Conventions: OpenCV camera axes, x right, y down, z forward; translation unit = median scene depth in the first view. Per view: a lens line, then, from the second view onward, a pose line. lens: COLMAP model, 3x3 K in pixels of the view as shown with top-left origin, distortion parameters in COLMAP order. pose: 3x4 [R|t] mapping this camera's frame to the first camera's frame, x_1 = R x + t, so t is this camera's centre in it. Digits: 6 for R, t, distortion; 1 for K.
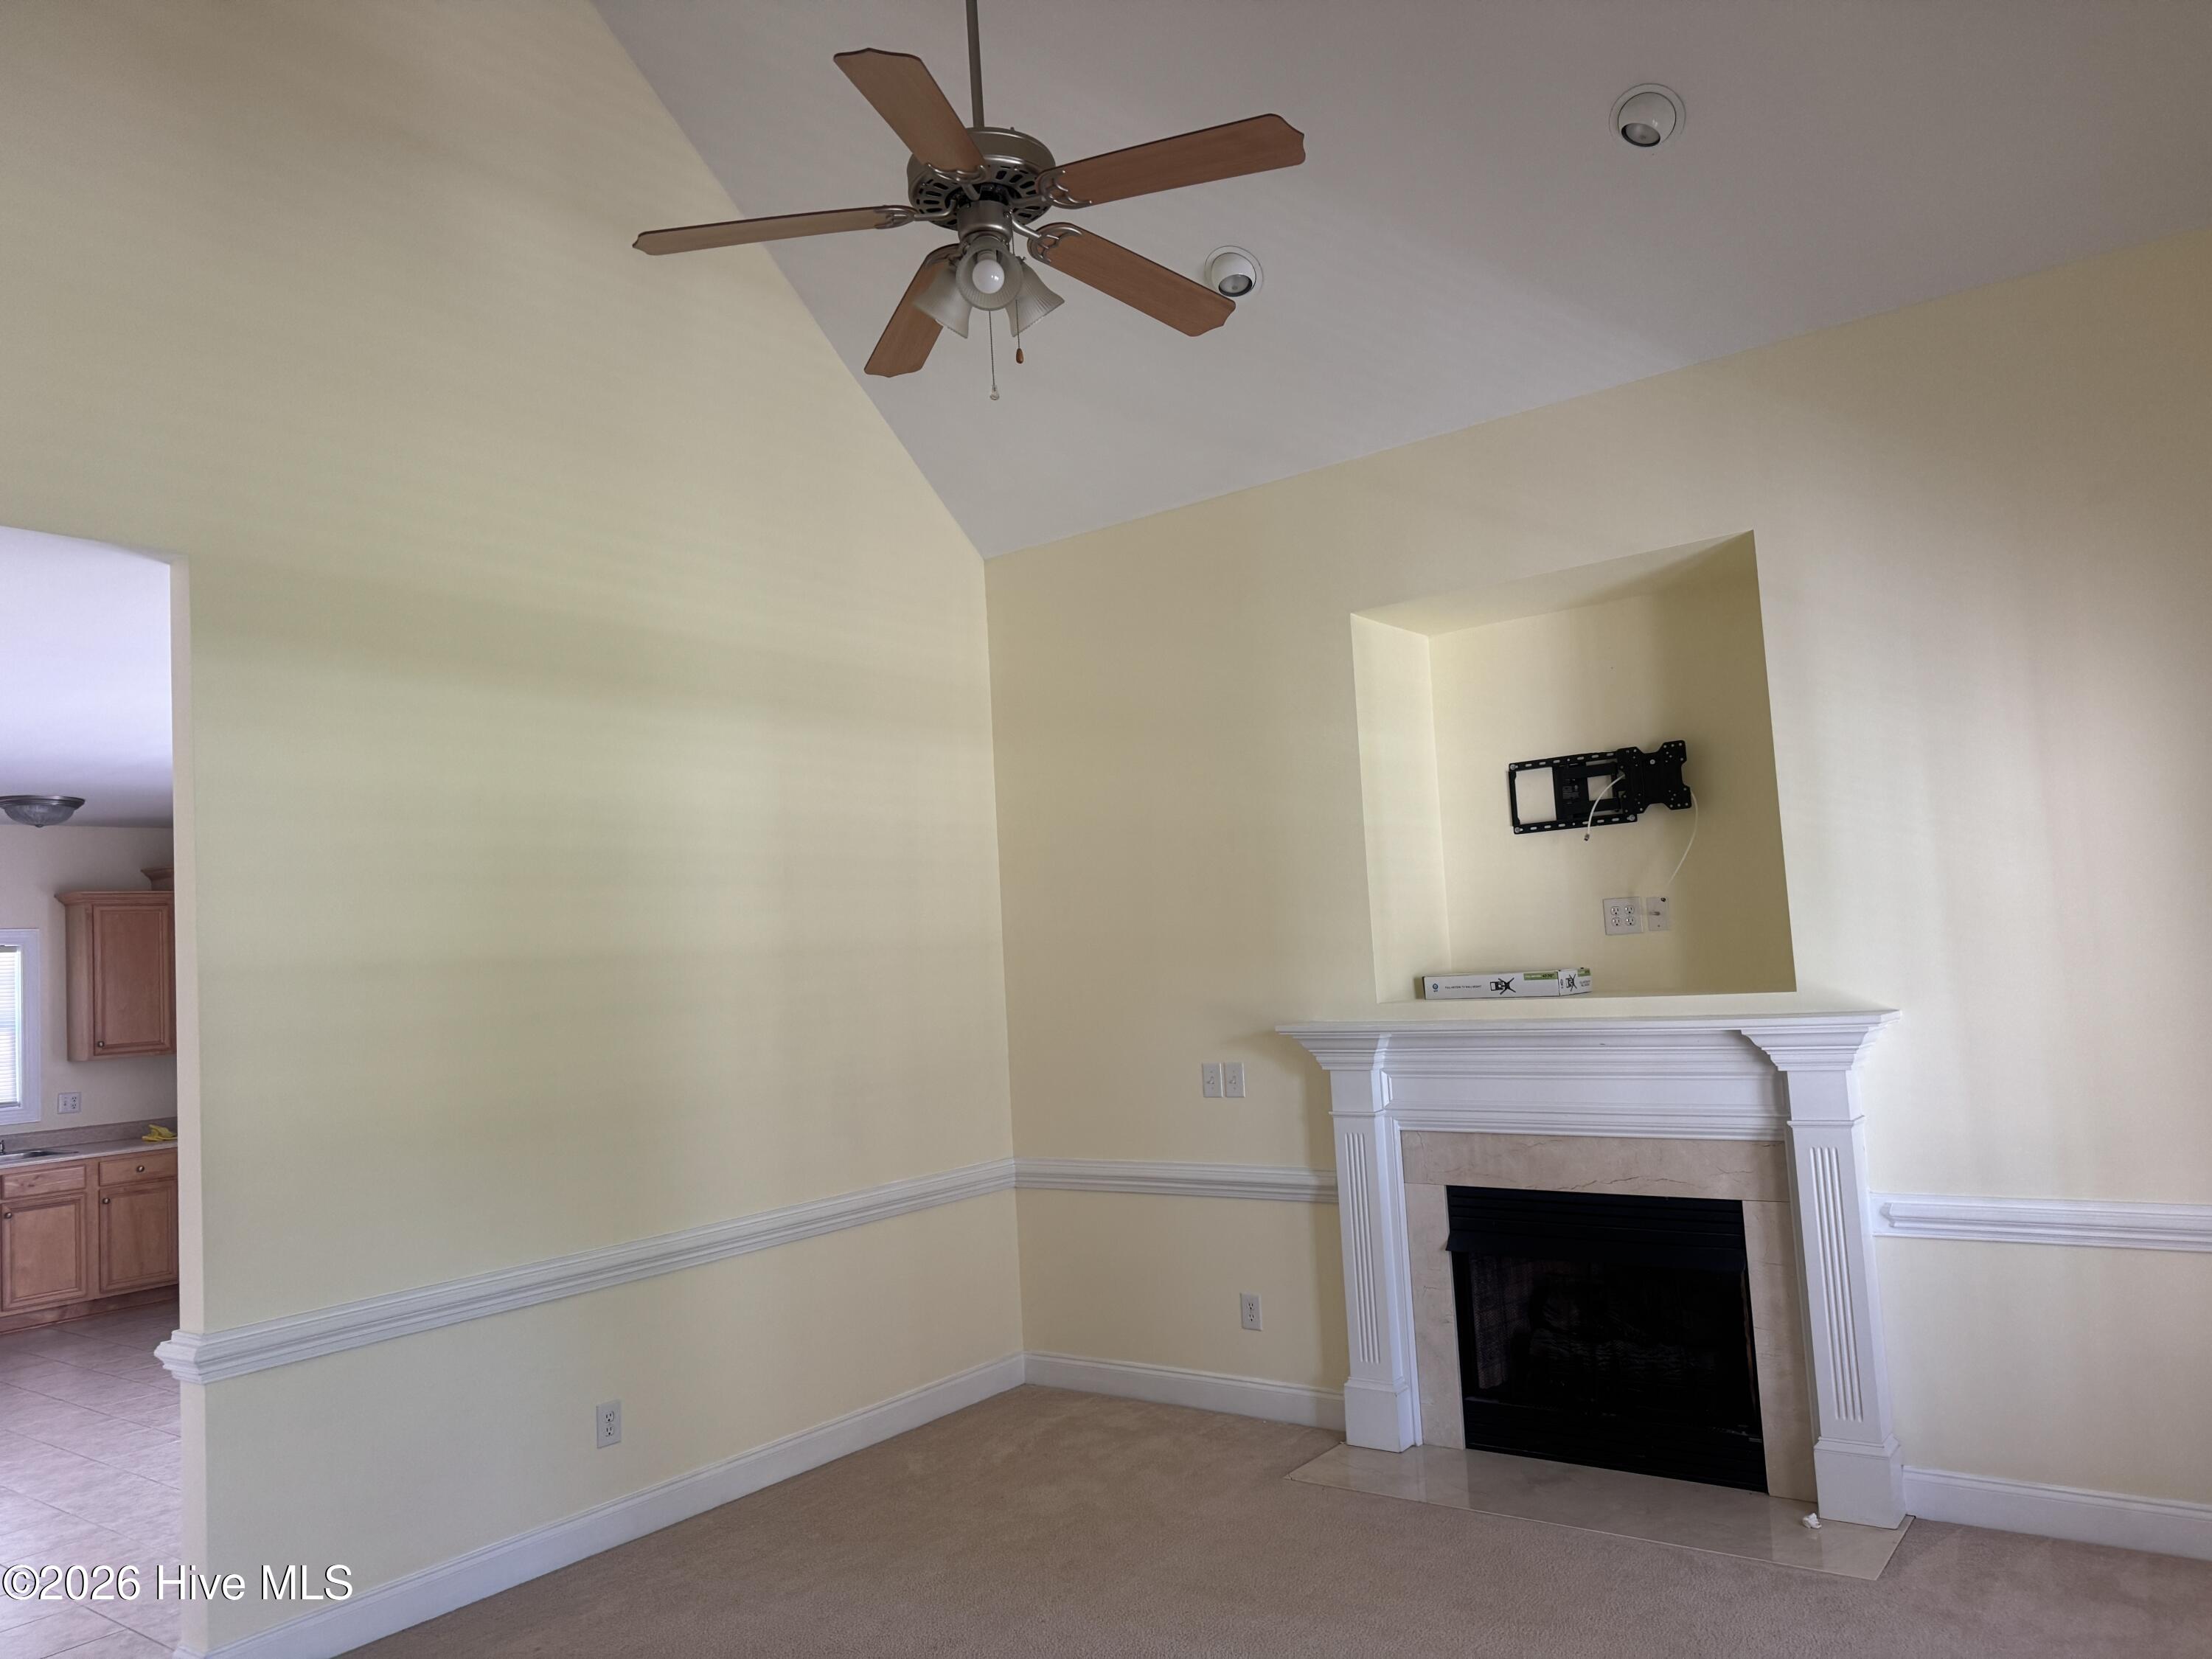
lens RADIAL K [[1557.9, 0, 1106.0], [0, 1557.9, 829.5], [0, 0, 1]] dist [-0.003622, 0.001369]
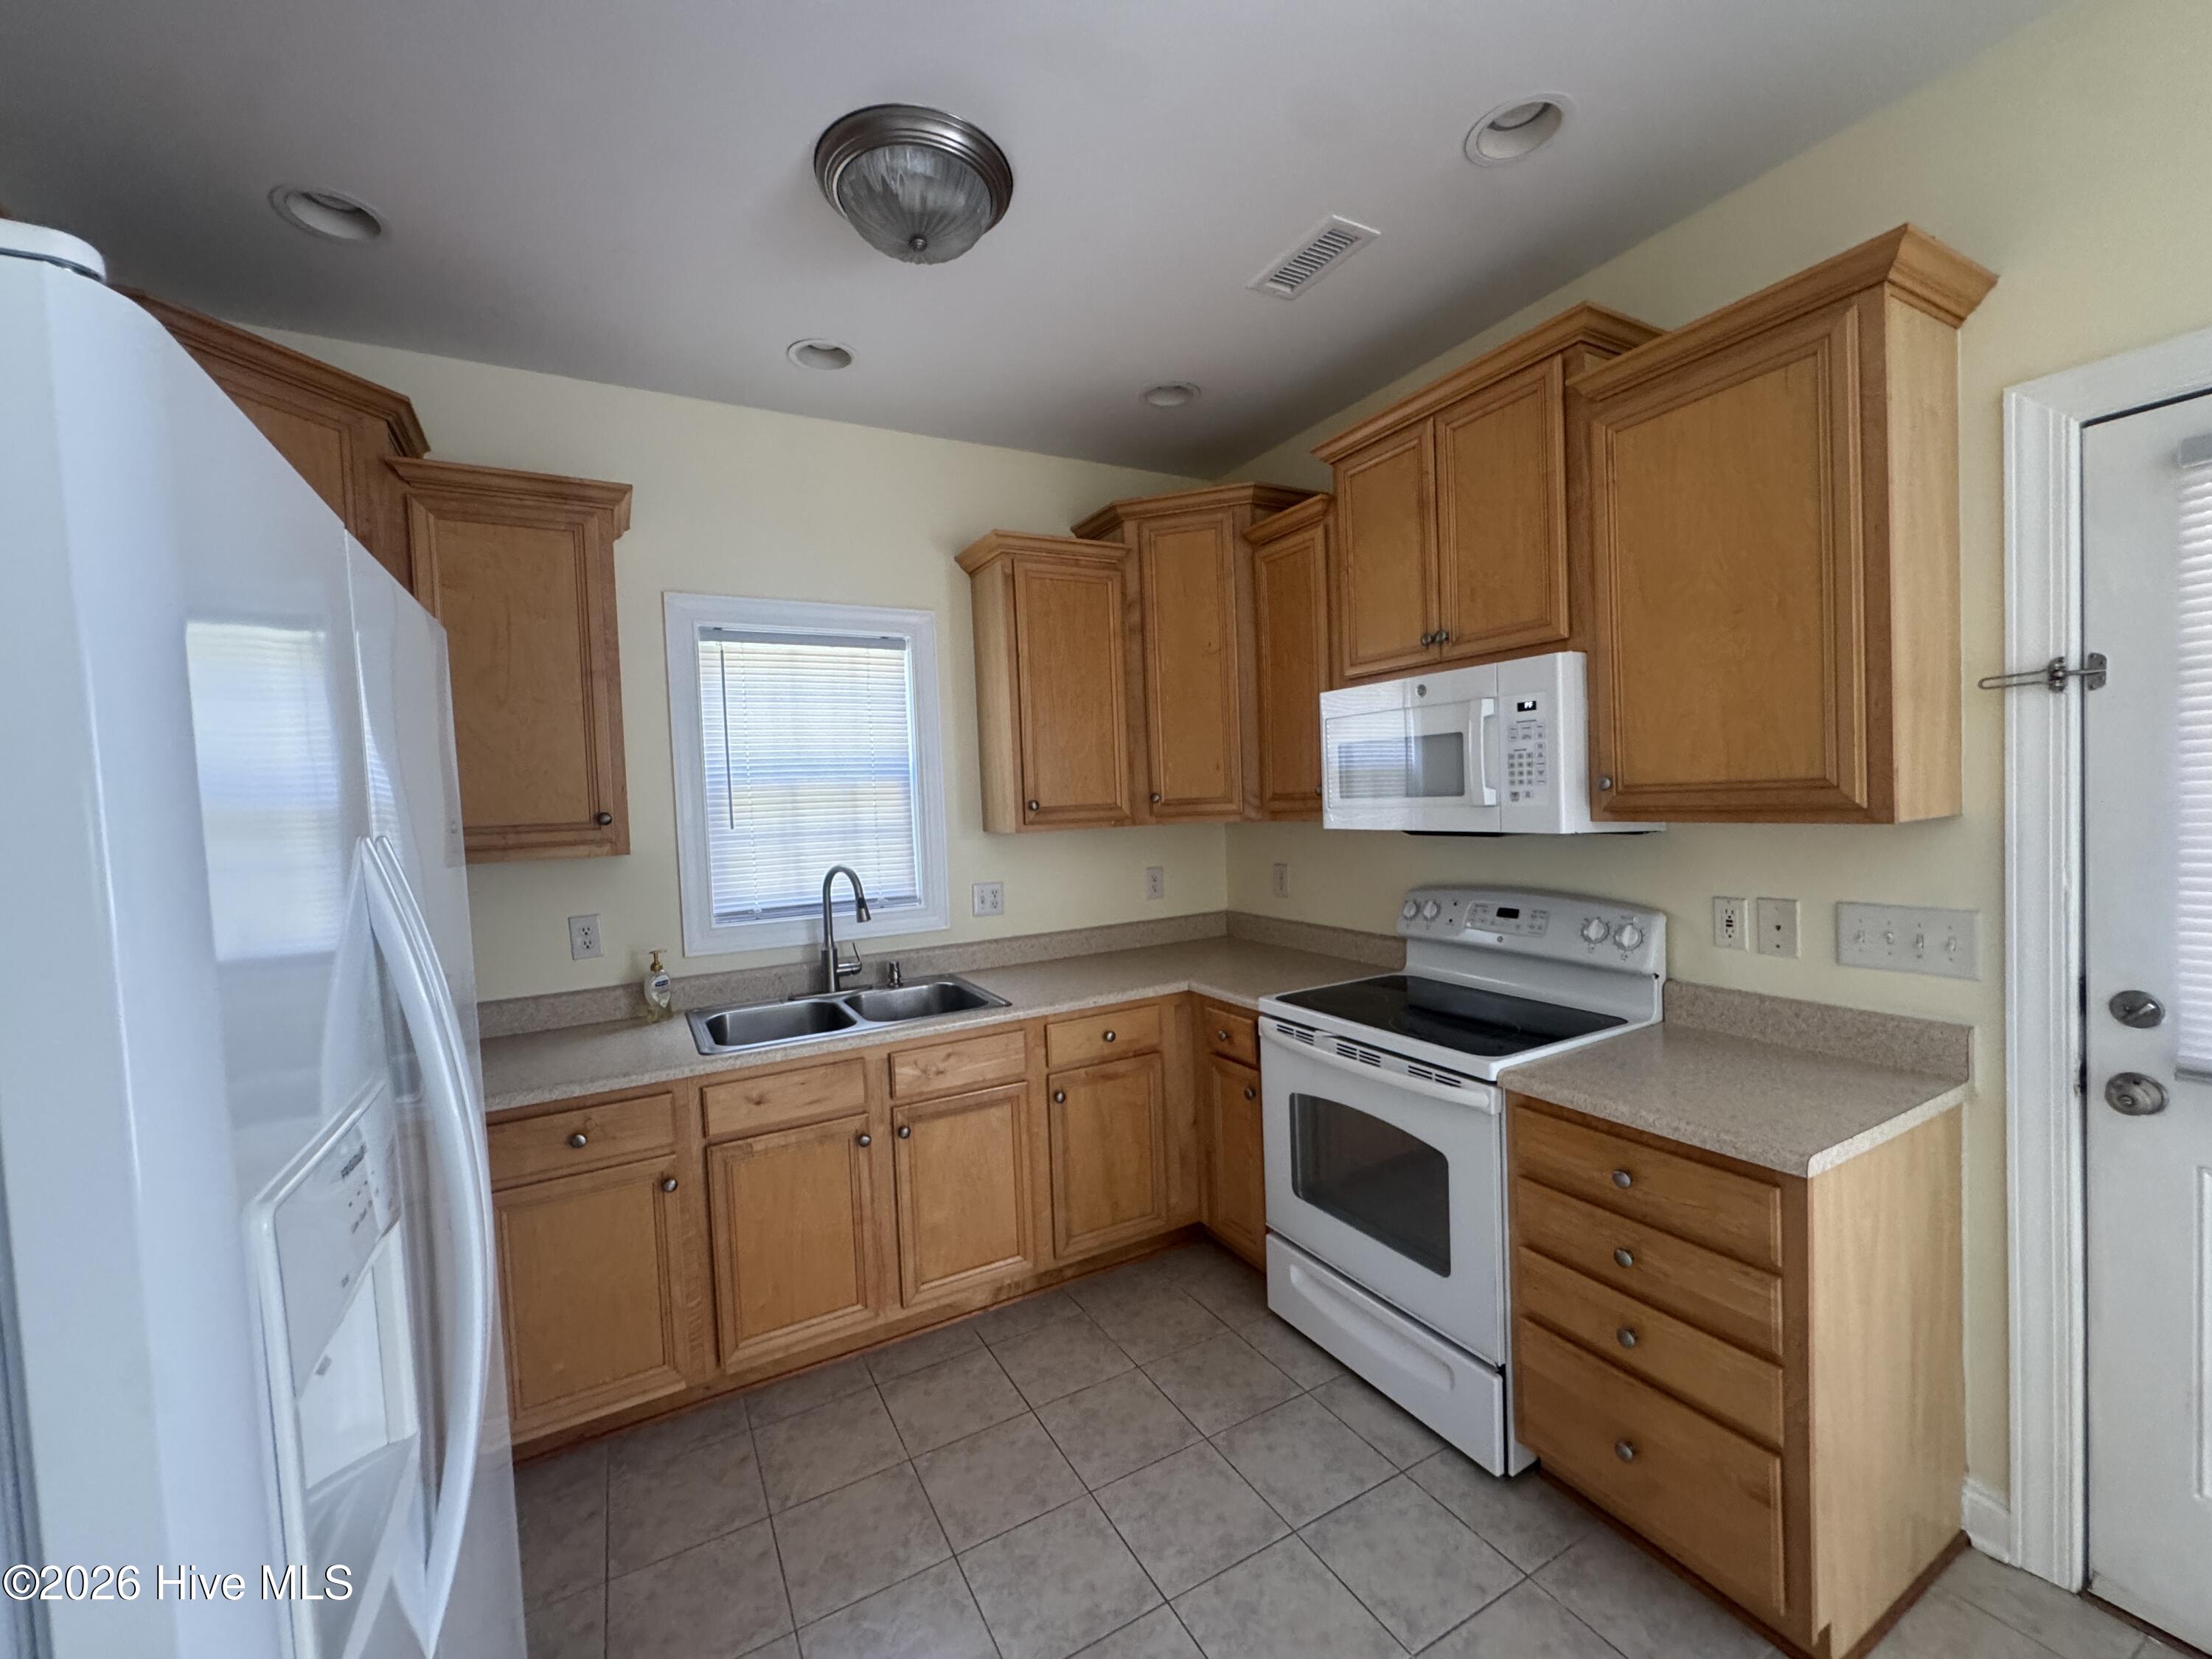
lens RADIAL K [[889.7, 0, 1101.2], [0, 889.7, 830.1], [0, 0, 1]] dist [-0.000214, 0.000266]
pose [[0.910315, 0.040903, -0.411890, -0.497623], [0.016631, 0.990687, 0.135137, 0.105216], [0.413582, -0.129867, 0.901157, 0.728145]]
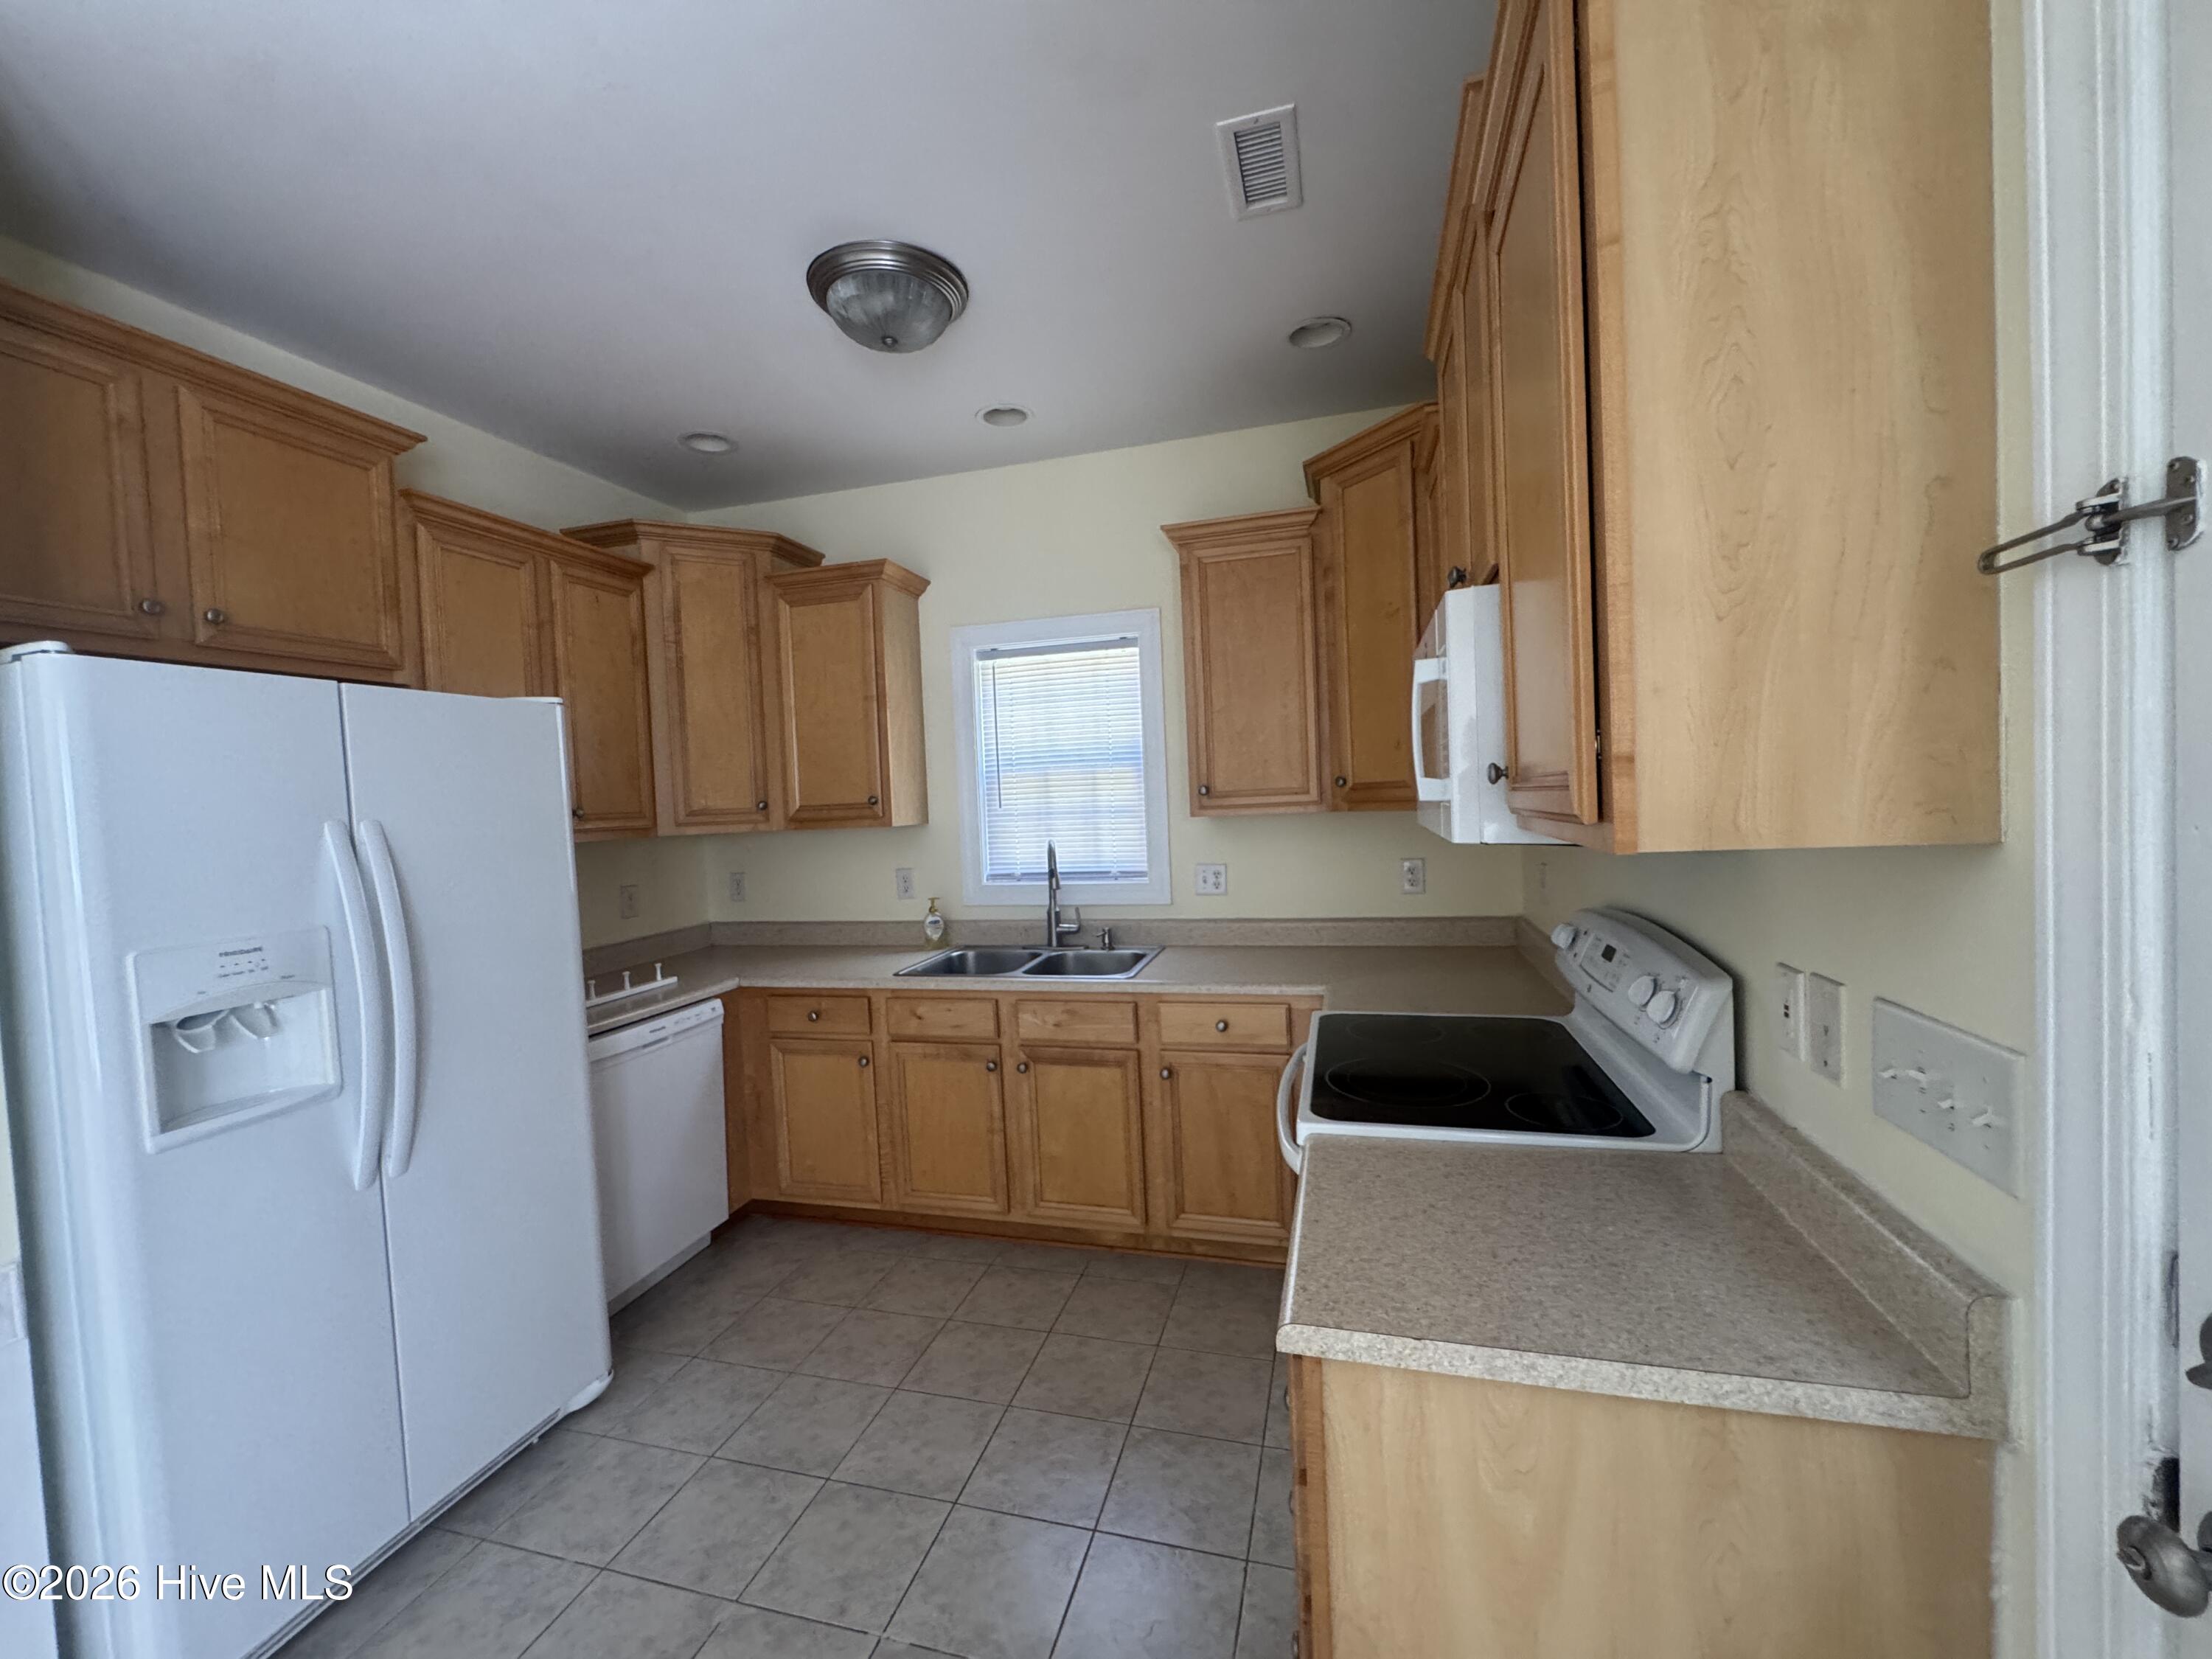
lens RADIAL K [[889.7, 0, 1101.2], [0, 889.7, 830.1], [0, 0, 1]] dist [-0.000214, 0.000266]
pose [[0.363509, 0.081806, -0.927992, -0.358245], [0.093842, 0.987855, 0.123842, 0.110046], [0.926852, -0.132103, 0.351417, 0.861073]]
